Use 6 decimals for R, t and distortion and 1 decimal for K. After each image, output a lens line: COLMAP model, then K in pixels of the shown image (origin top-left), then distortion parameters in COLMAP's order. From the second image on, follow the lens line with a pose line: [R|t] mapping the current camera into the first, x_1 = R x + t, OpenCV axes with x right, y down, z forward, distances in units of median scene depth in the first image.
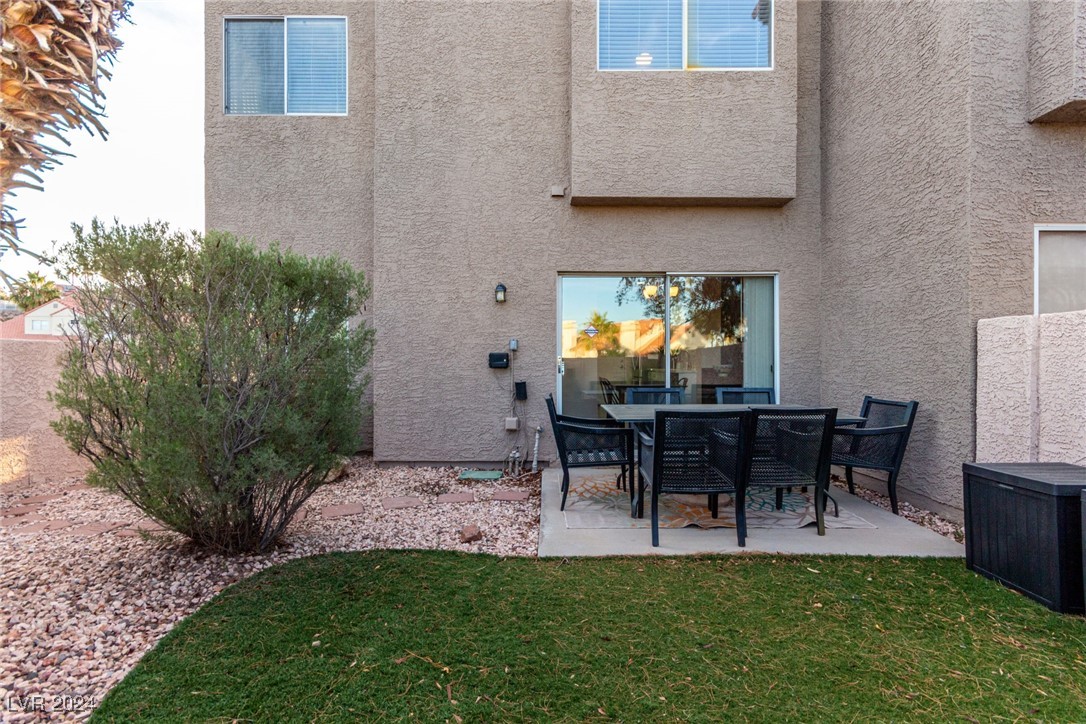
lens RADIAL K [[508.7, 0, 548.5], [0, 508.7, 359.4], [0, 0, 1]] dist [0.005660, 0.000215]
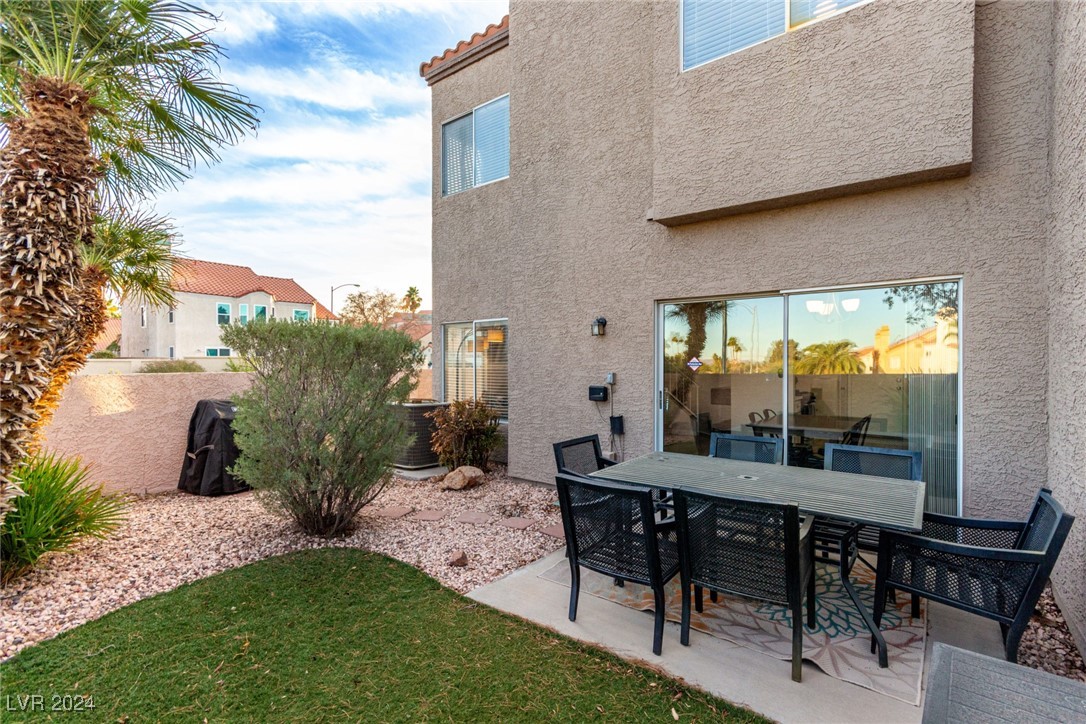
lens RADIAL K [[508.7, 0, 548.6], [0, 508.7, 364.3], [0, 0, 1]] dist [0.005660, 0.000215]
pose [[0.783620, 0.003259, -0.621232, 0.466893], [0.002915, 0.999956, 0.008923, -0.067239], [0.621234, -0.008803, 0.783576, 0.155686]]
